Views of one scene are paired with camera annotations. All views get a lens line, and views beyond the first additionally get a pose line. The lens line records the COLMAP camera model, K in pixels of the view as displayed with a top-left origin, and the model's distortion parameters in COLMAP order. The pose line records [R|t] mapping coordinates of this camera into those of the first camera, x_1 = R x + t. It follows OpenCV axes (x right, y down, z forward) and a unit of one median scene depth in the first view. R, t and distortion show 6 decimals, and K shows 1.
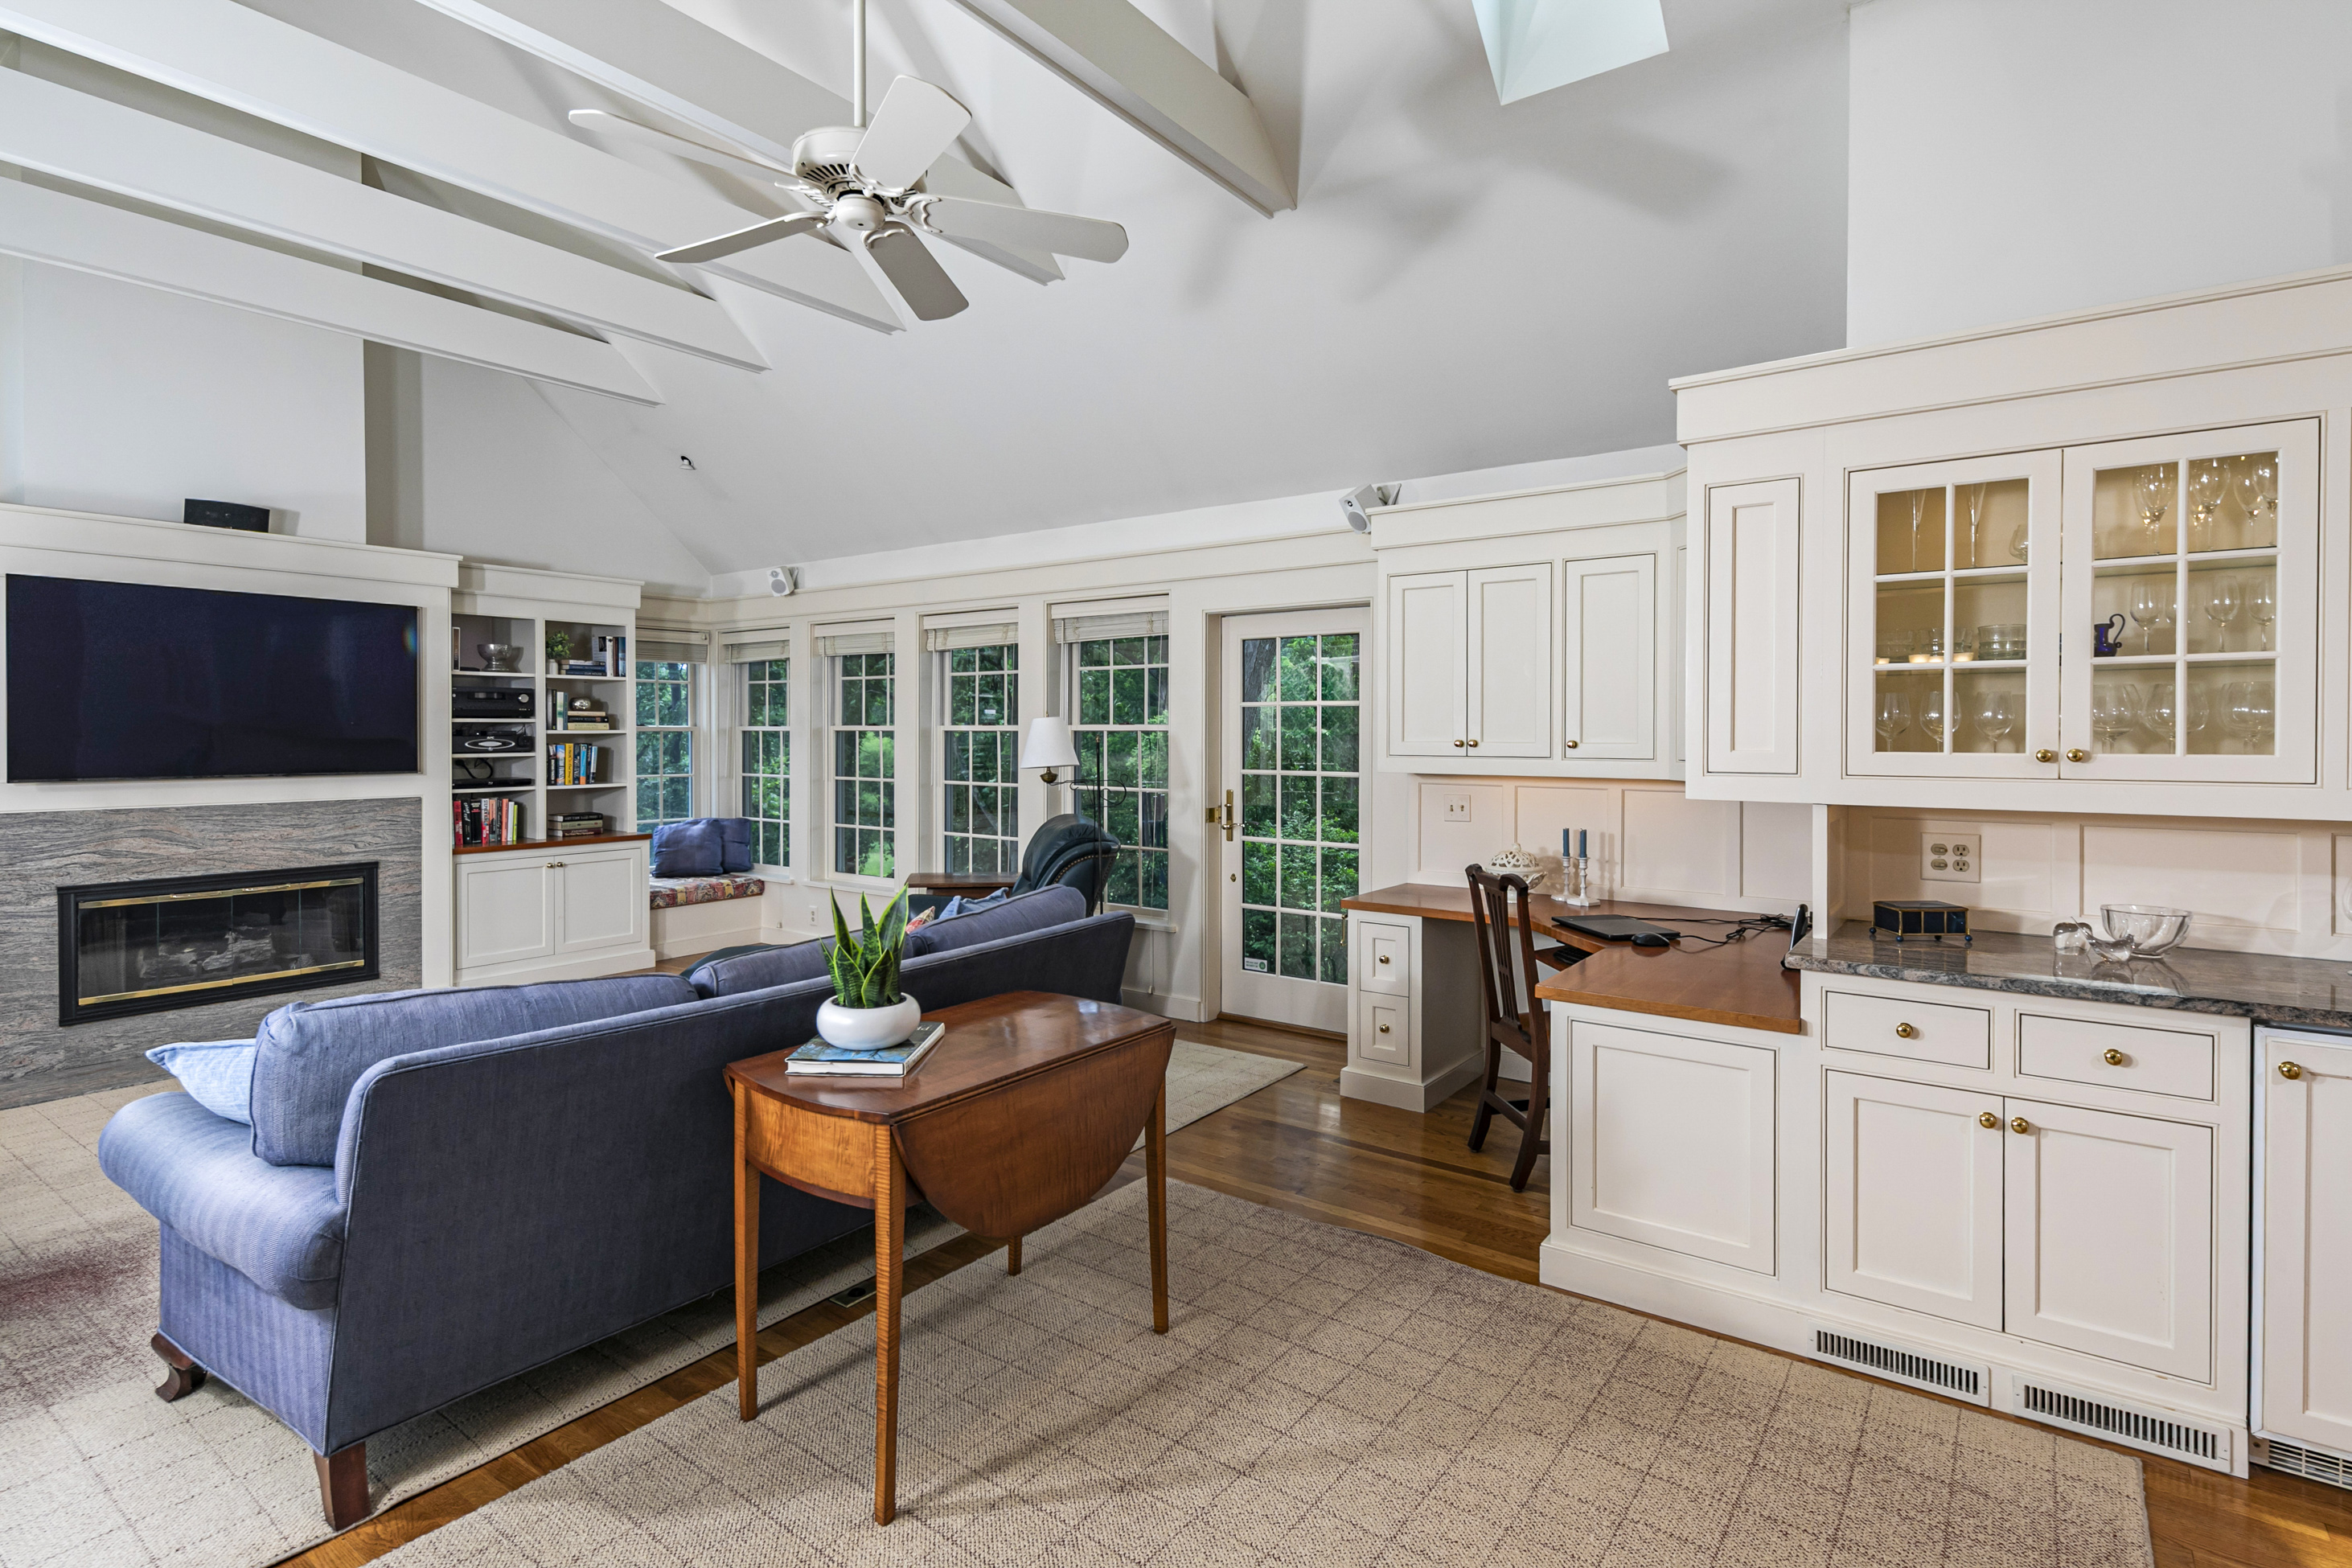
lens RADIAL K [[1151.6, 0, 1172.4], [0, 1151.6, 738.9], [0, 0, 1]] dist [0.029538, -0.010780]
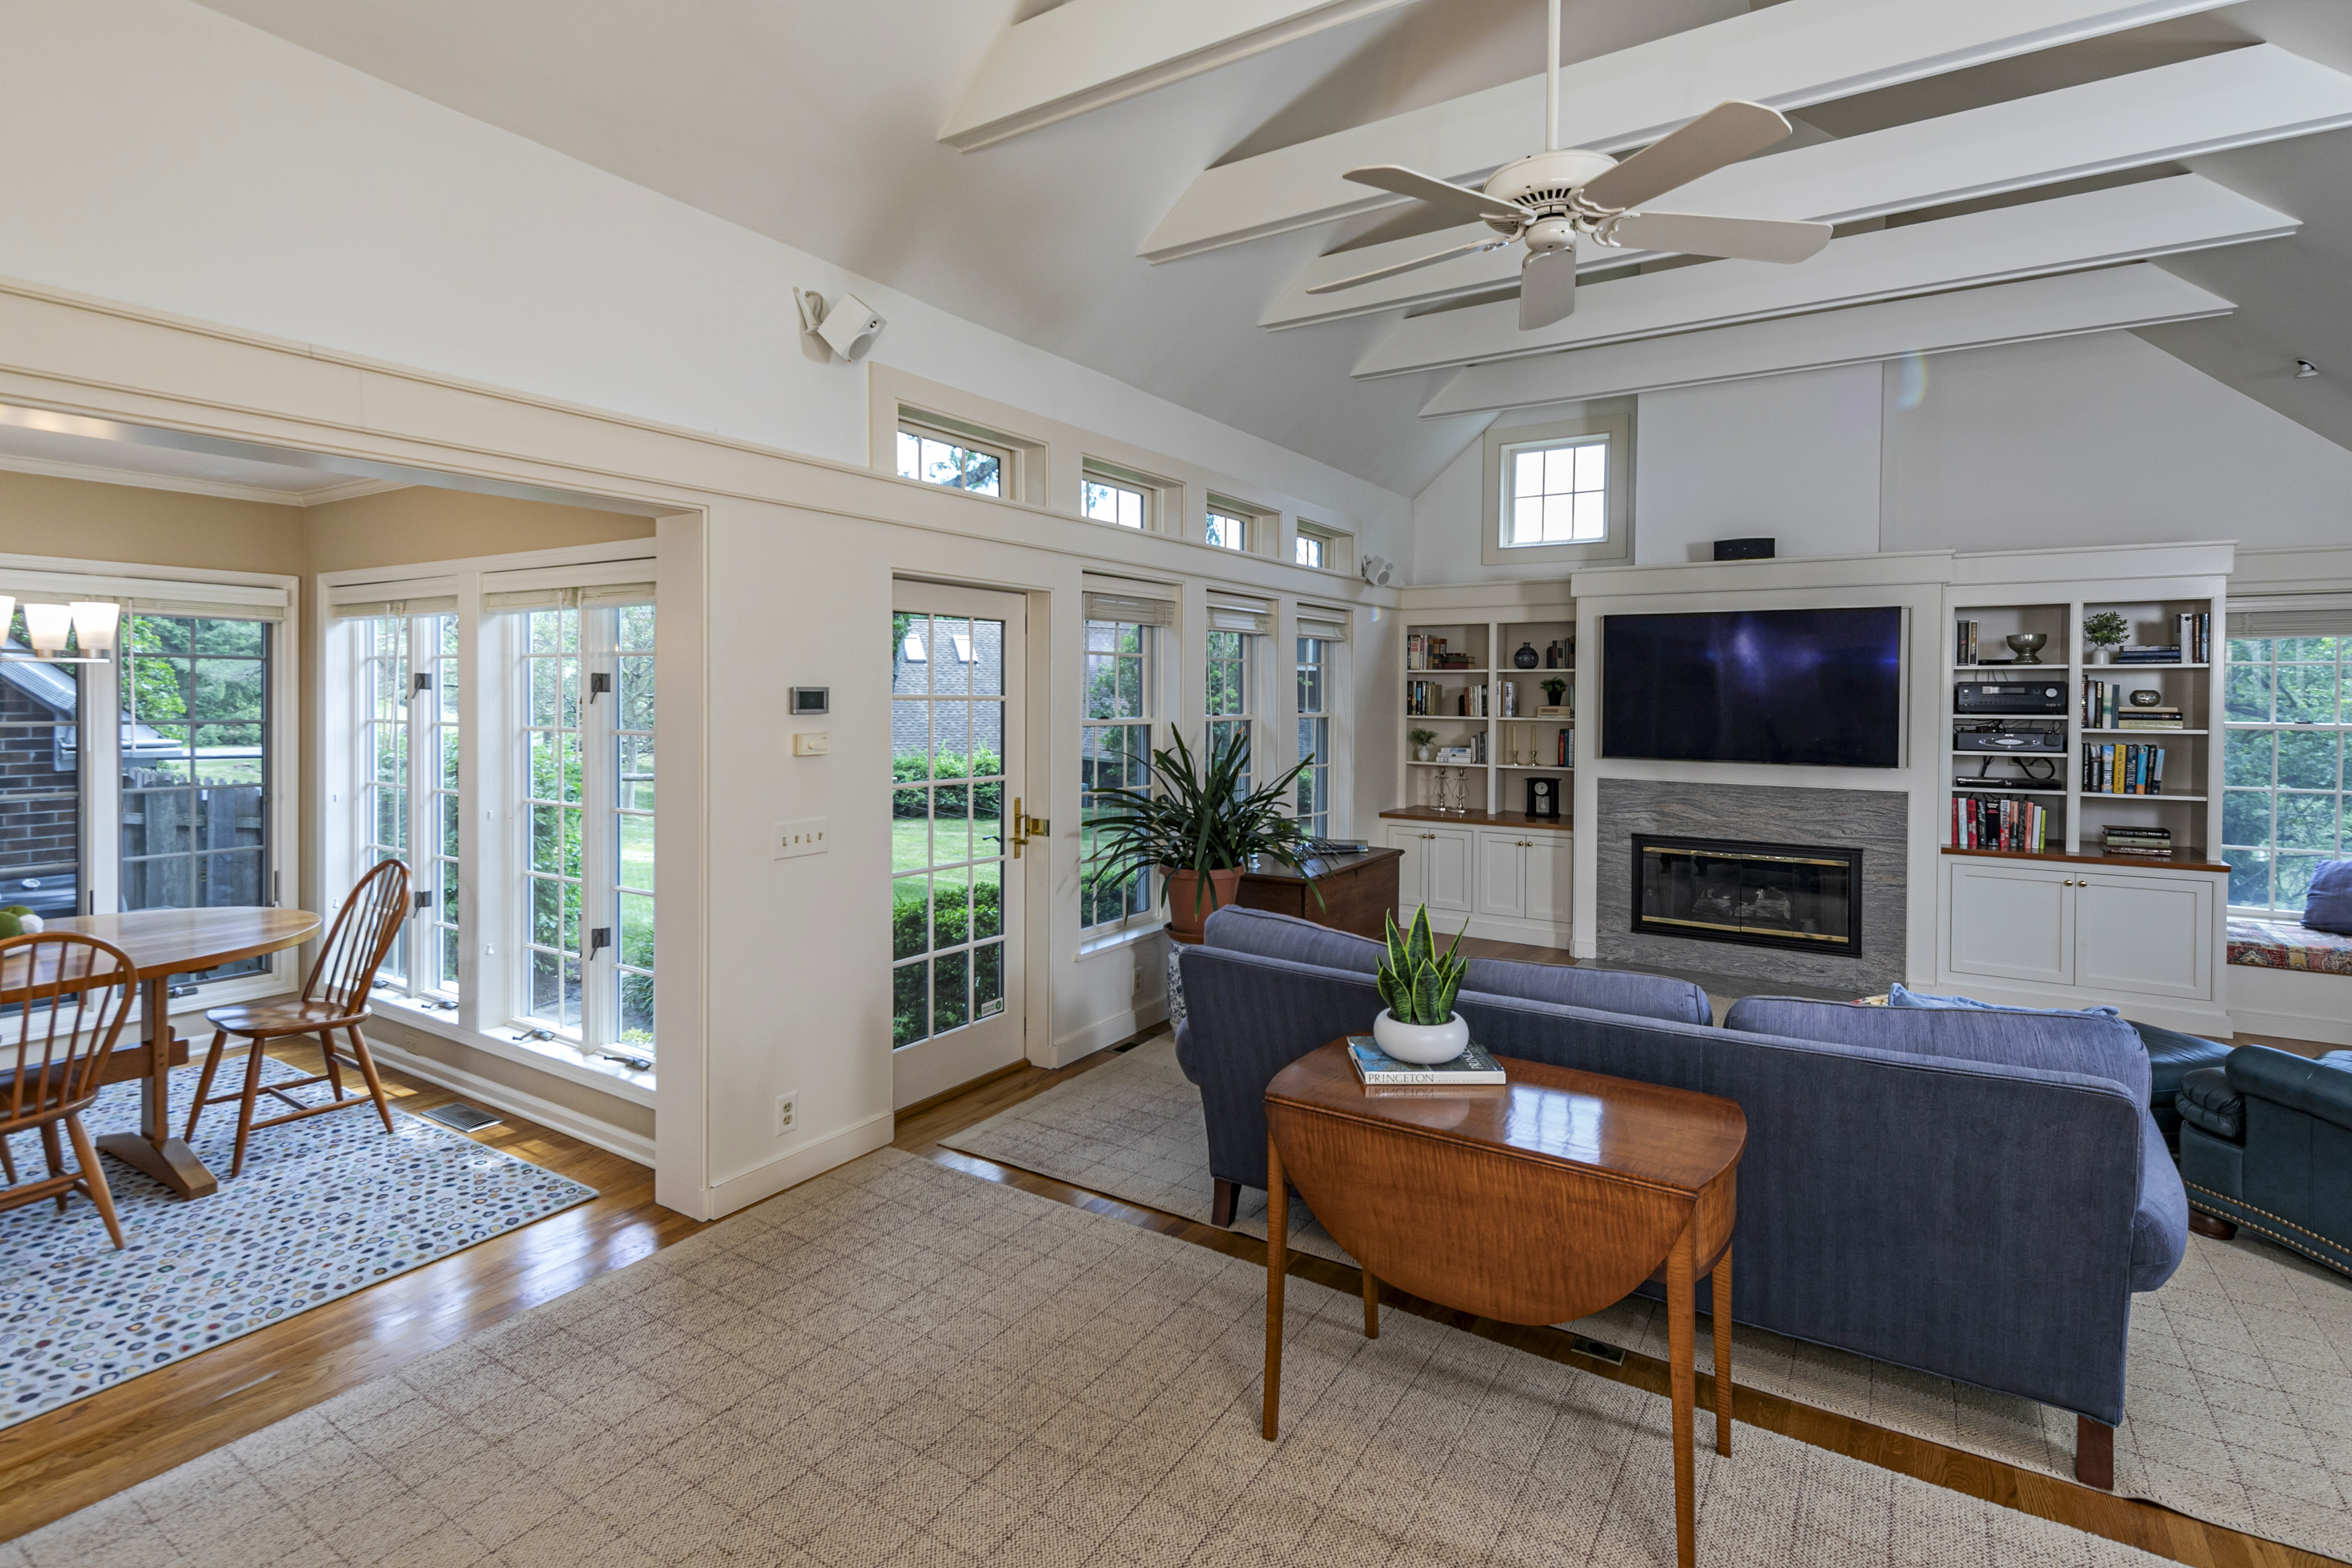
lens RADIAL K [[1151.6, 0, 1171.5], [0, 1151.6, 705.3], [0, 0, 1]] dist [0.029538, -0.010780]
pose [[0.080043, 0.013338, -0.996702, 0.309894], [-0.011124, 0.999860, 0.012487, -0.030931], [0.996729, 0.010087, 0.080180, 0.265808]]
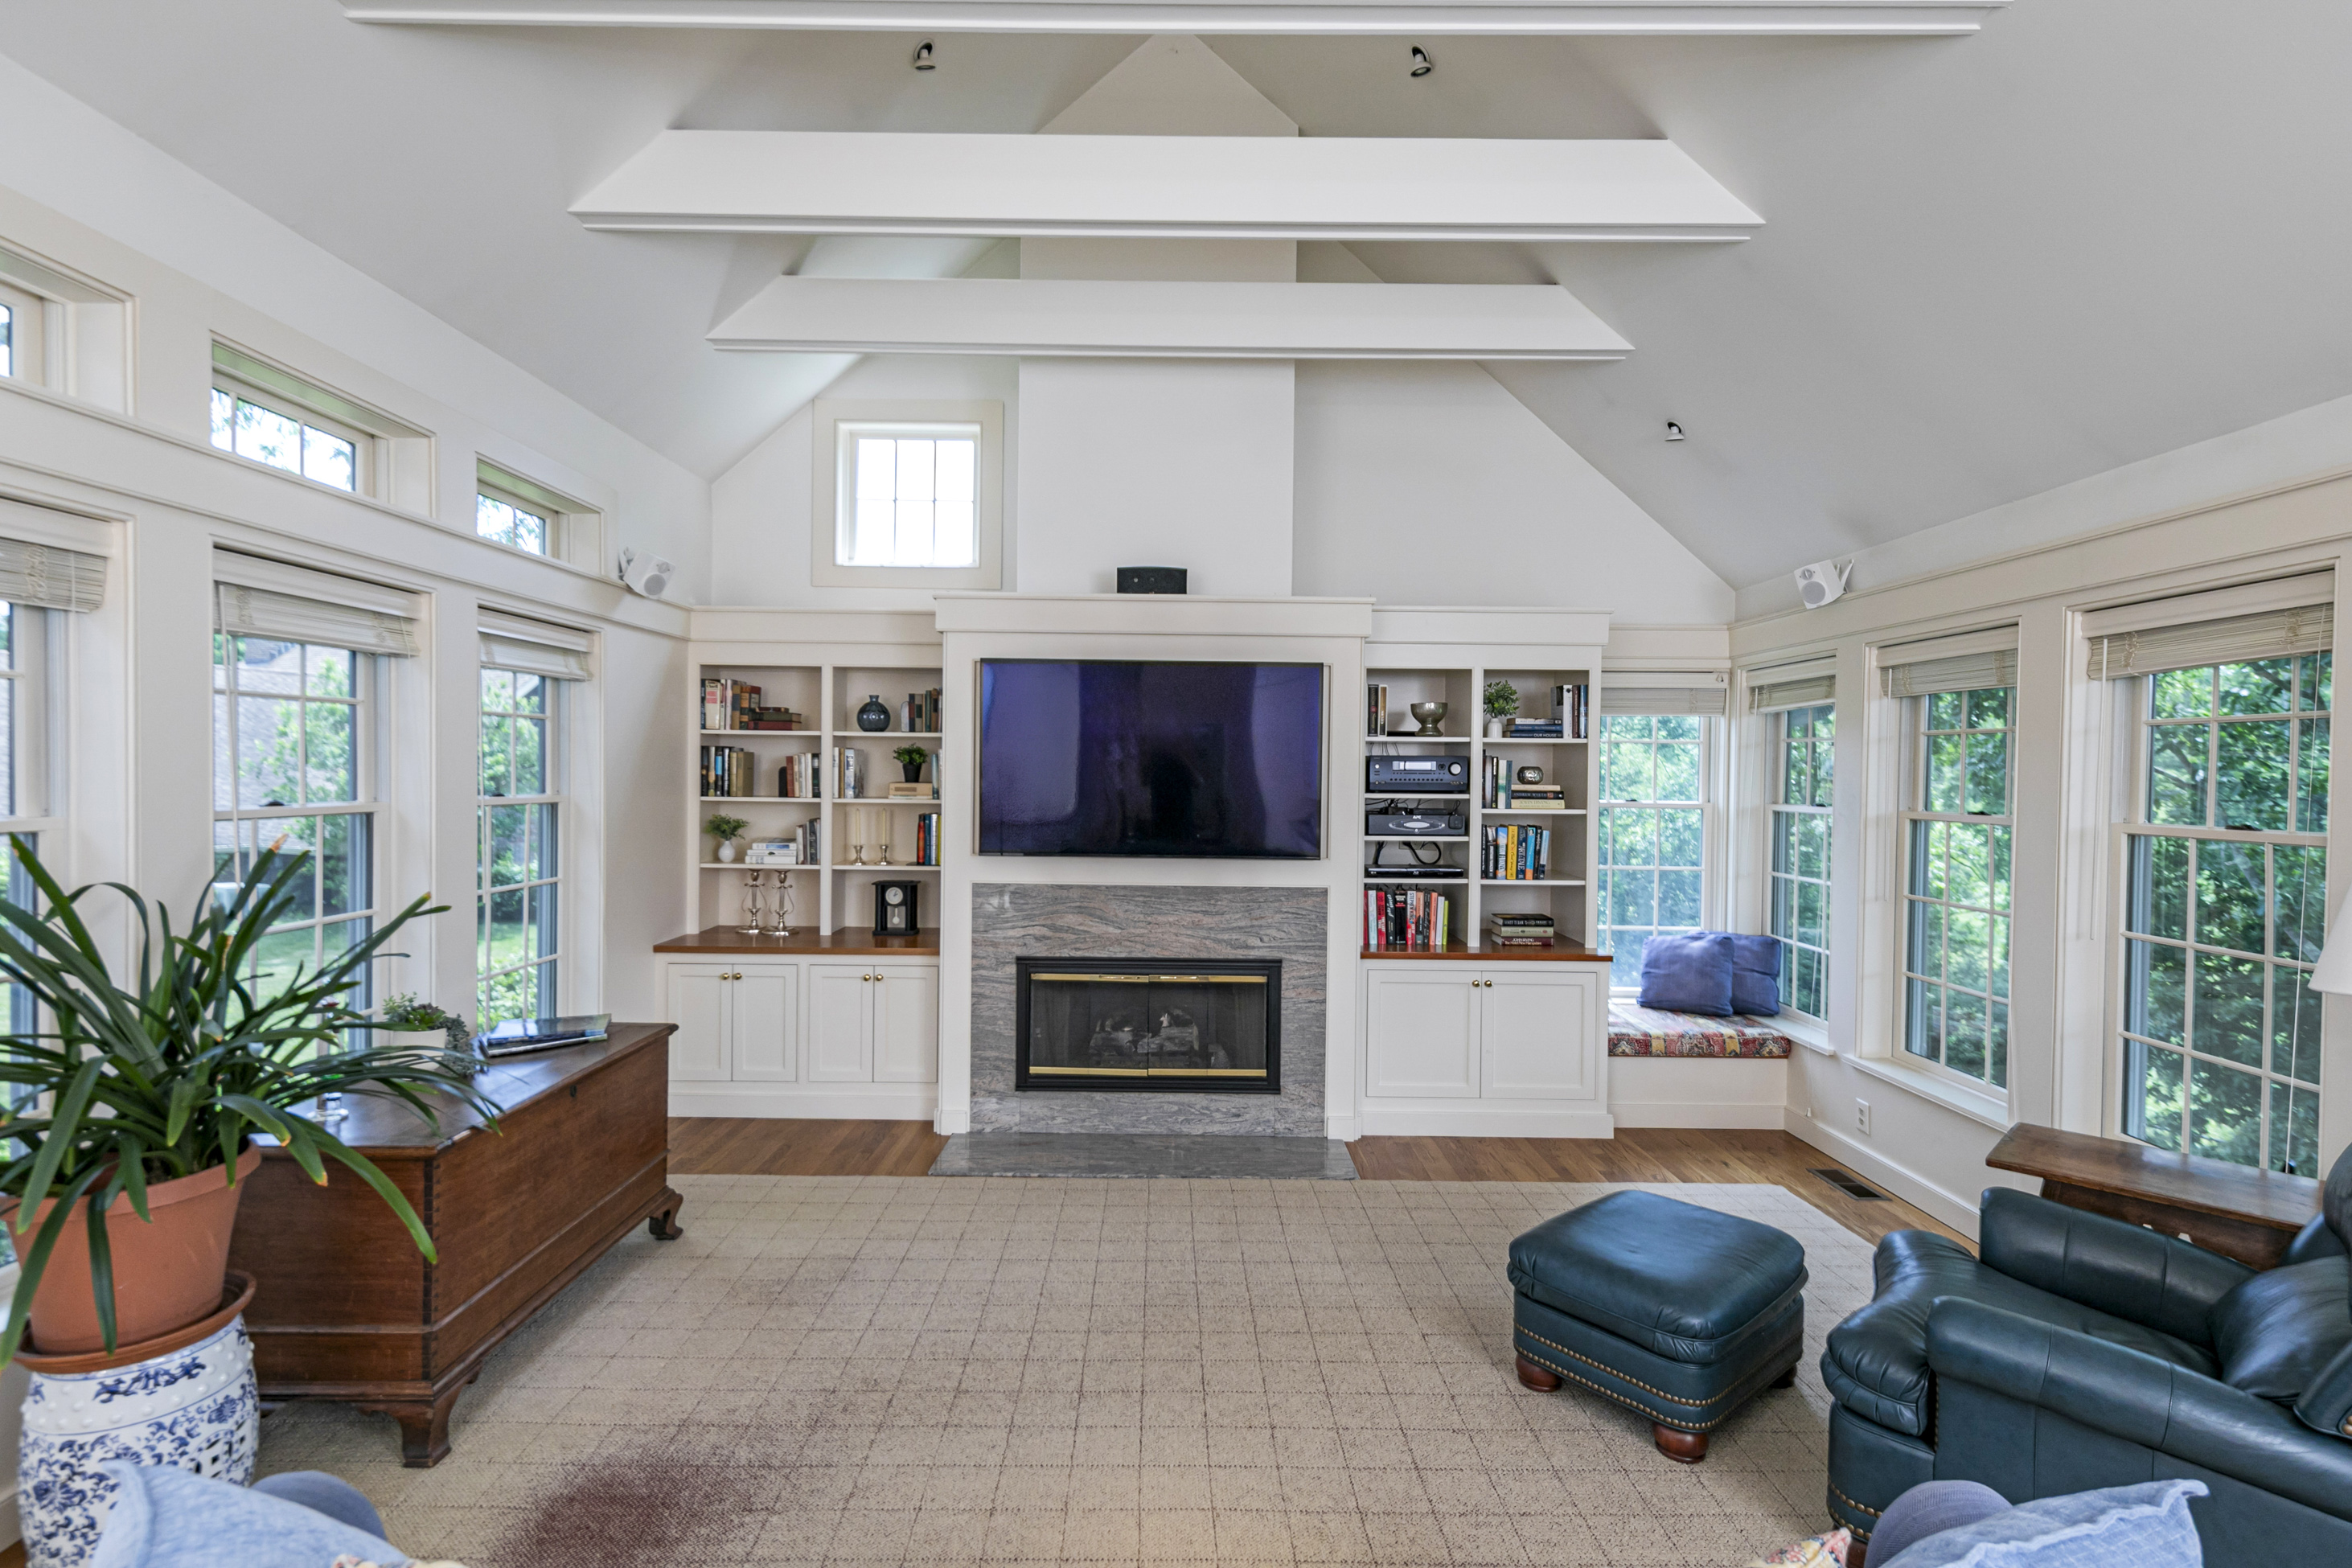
lens RADIAL K [[1151.6, 0, 1176.8], [0, 1151.6, 789.3], [0, 0, 1]] dist [0.029538, -0.010780]
pose [[0.598887, 0.022452, -0.800519, -0.039835], [-0.017462, 0.999735, 0.014975, -0.031672], [0.800643, 0.005010, 0.599121, 0.397072]]
